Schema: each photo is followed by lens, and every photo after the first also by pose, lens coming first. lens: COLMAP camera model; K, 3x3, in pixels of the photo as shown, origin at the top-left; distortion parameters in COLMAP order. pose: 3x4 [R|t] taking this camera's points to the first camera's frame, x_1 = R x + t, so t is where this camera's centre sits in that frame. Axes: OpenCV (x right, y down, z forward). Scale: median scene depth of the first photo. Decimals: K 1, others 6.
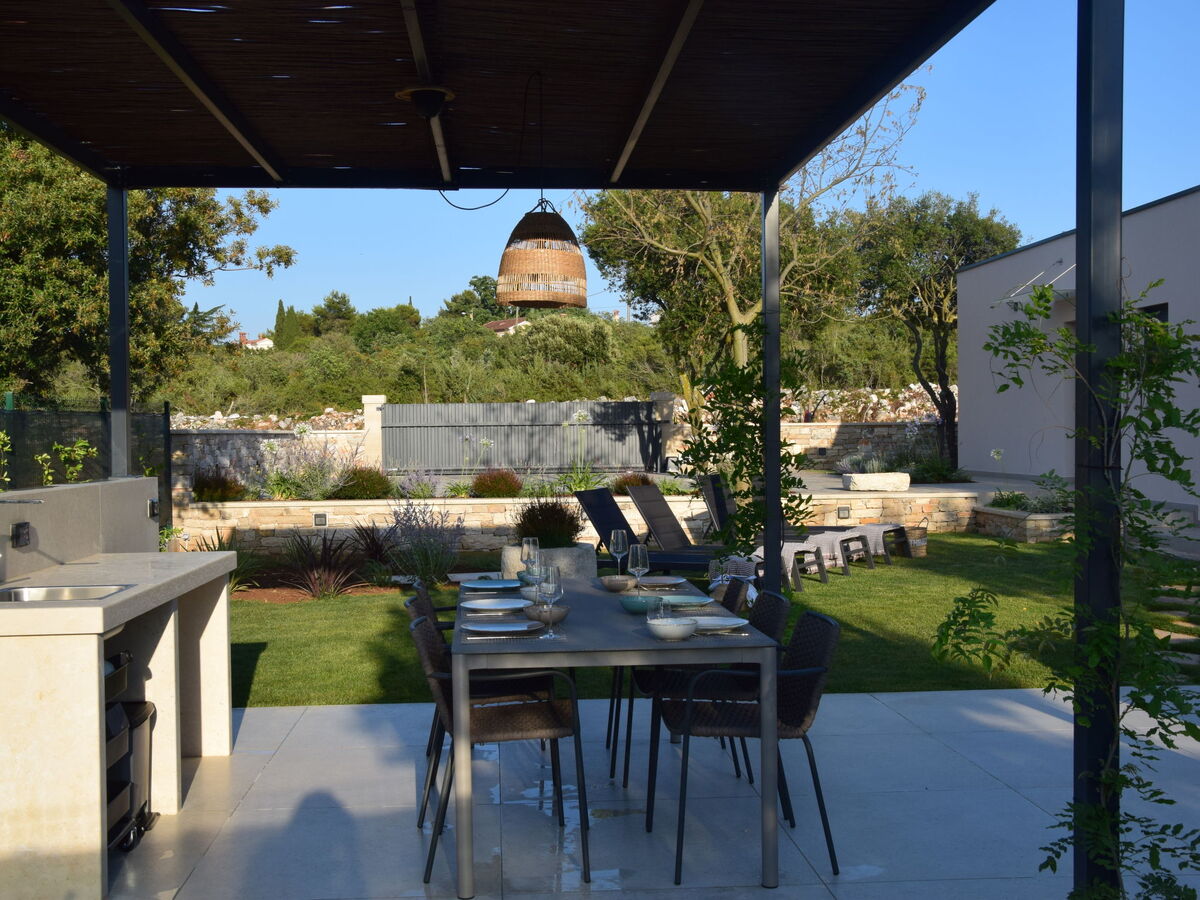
lens RADIAL K [[1337.5, 0, 581.2], [0, 1337.5, 453.3], [0, 0, 1]] dist [-0.059291, 0.205867]
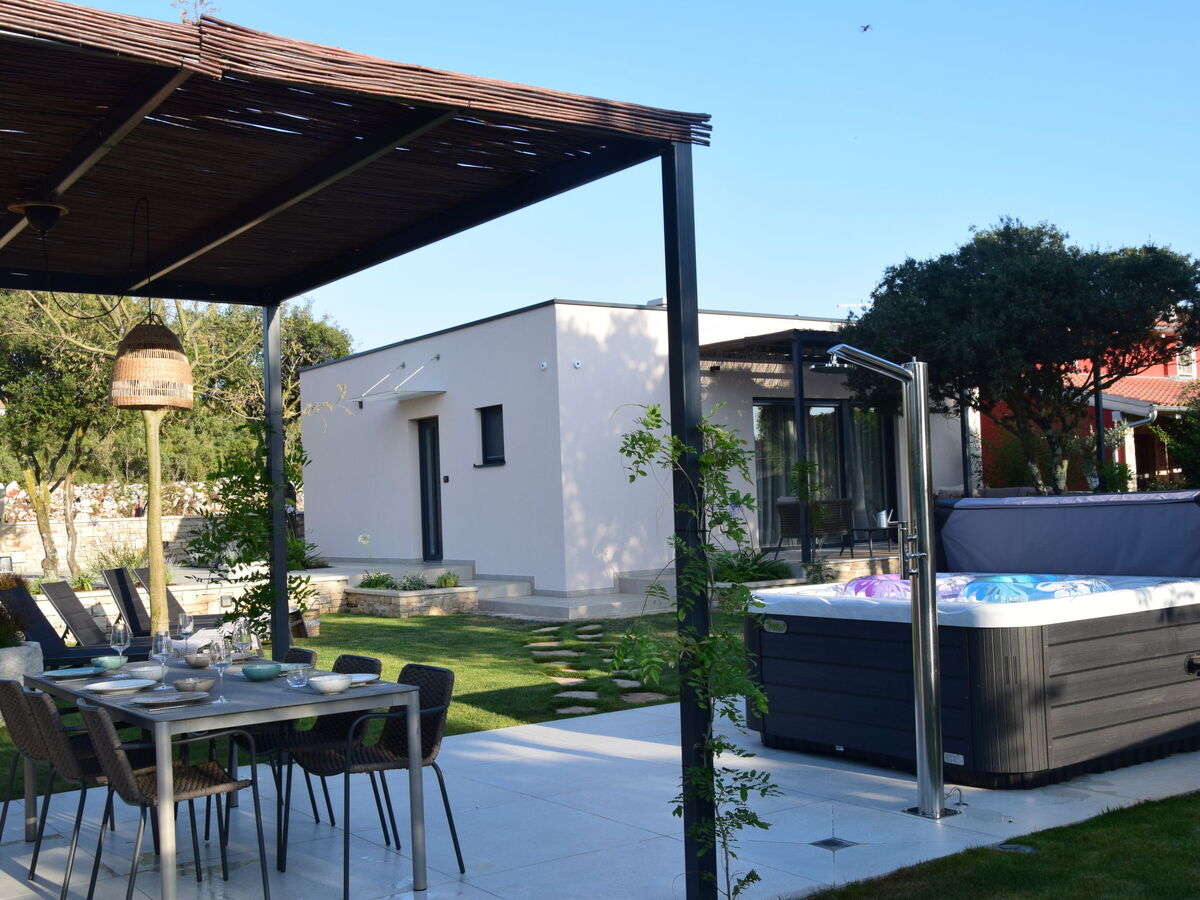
lens RADIAL K [[1337.5, 0, 581.2], [0, 1337.5, 453.3], [0, 0, 1]] dist [-0.059291, 0.205867]
pose [[0.860566, -0.003234, 0.509330, -0.093338], [0.038605, 0.997518, -0.058893, 0.001458], [-0.507875, 0.070344, 0.858554, -0.038814]]
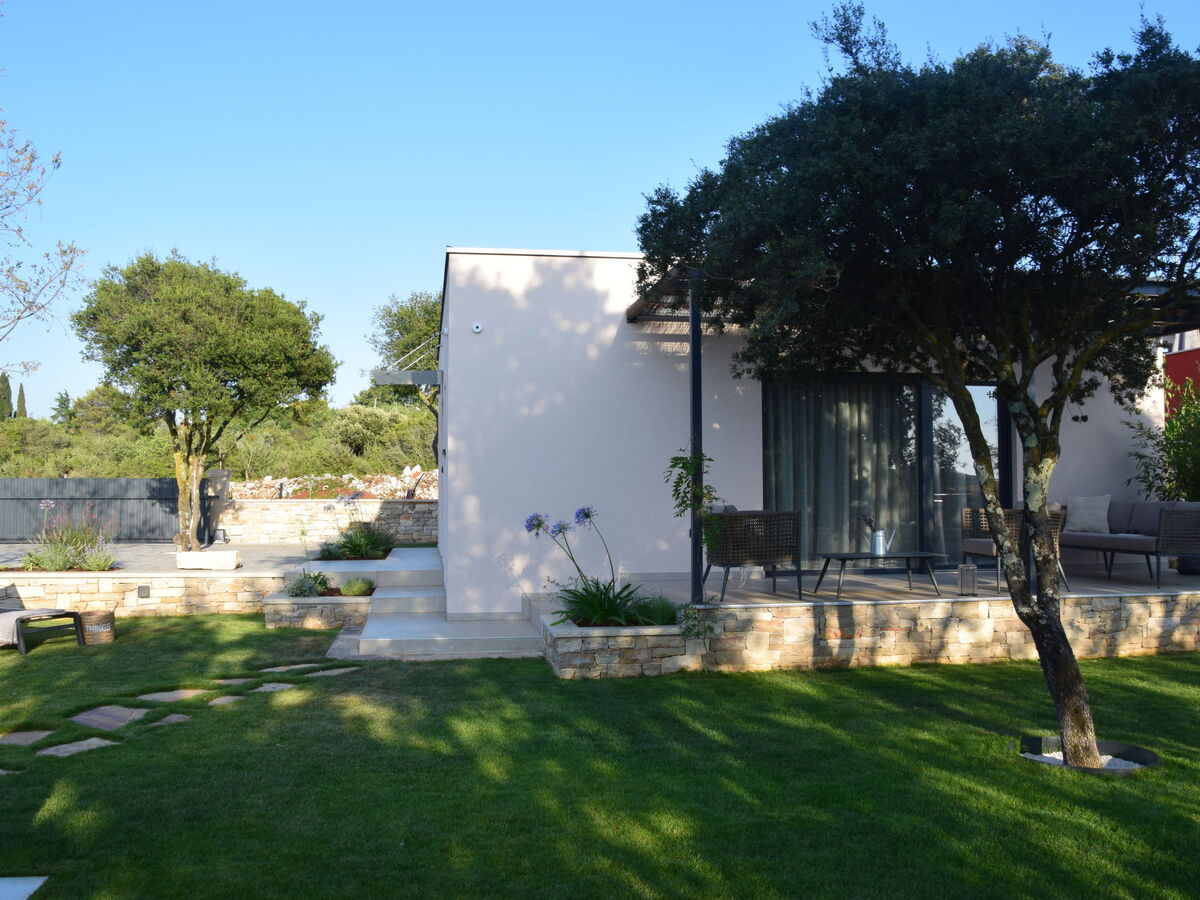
lens RADIAL K [[1067.7, 0, 600.0], [0, 1067.7, 450.0], [0, 0, 1]] dist [-0.147187, 0.117996]
pose [[0.996595, 0.009496, 0.081898, 0.465878], [-0.004107, 0.997830, -0.065722, -0.010447], [-0.082345, 0.065162, 0.994471, 0.205094]]
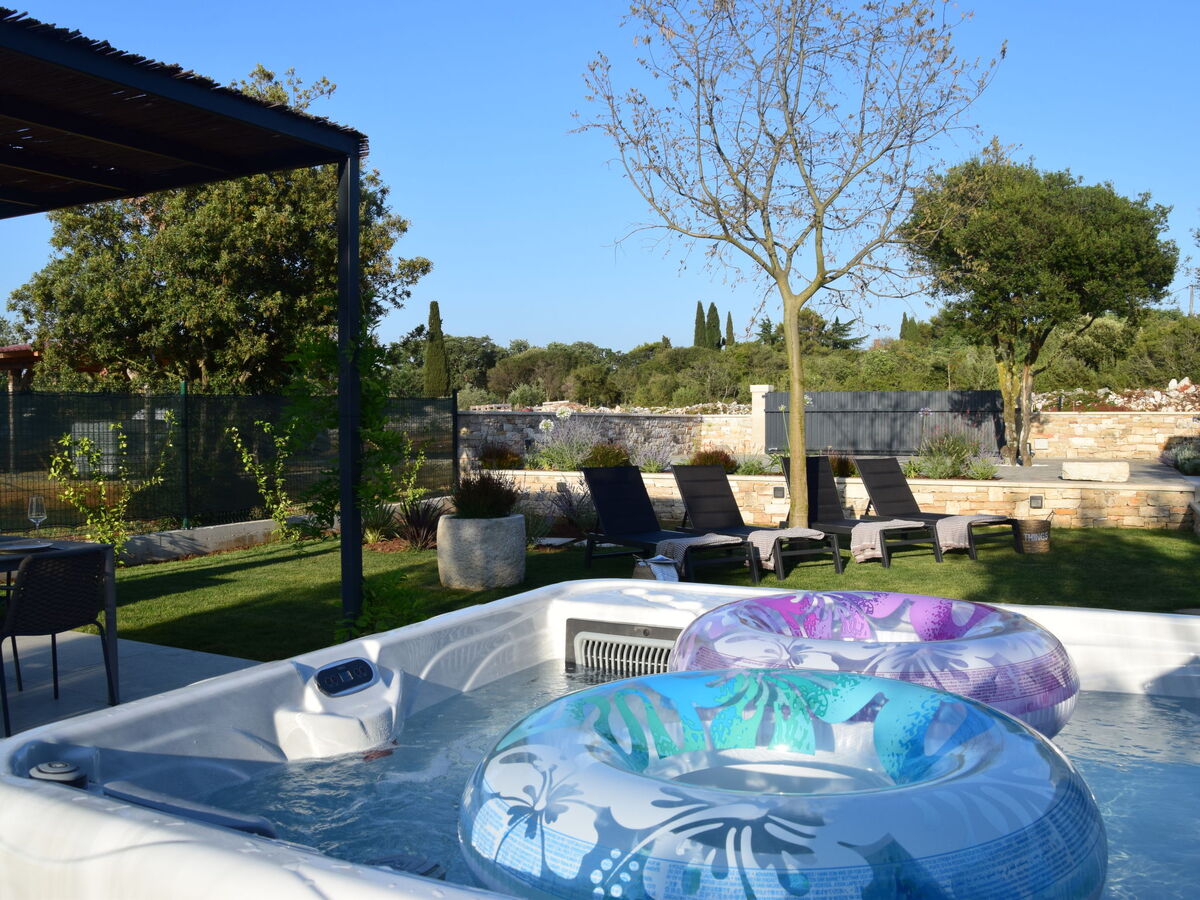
lens RADIAL K [[1067.7, 0, 600.0], [0, 1067.7, 450.0], [0, 0, 1]] dist [-0.147187, 0.117996]
pose [[0.858430, 0.023555, -0.512390, 0.308771], [-0.017309, 0.999706, 0.016960, 0.000407], [0.512639, -0.005690, 0.858585, 0.205066]]
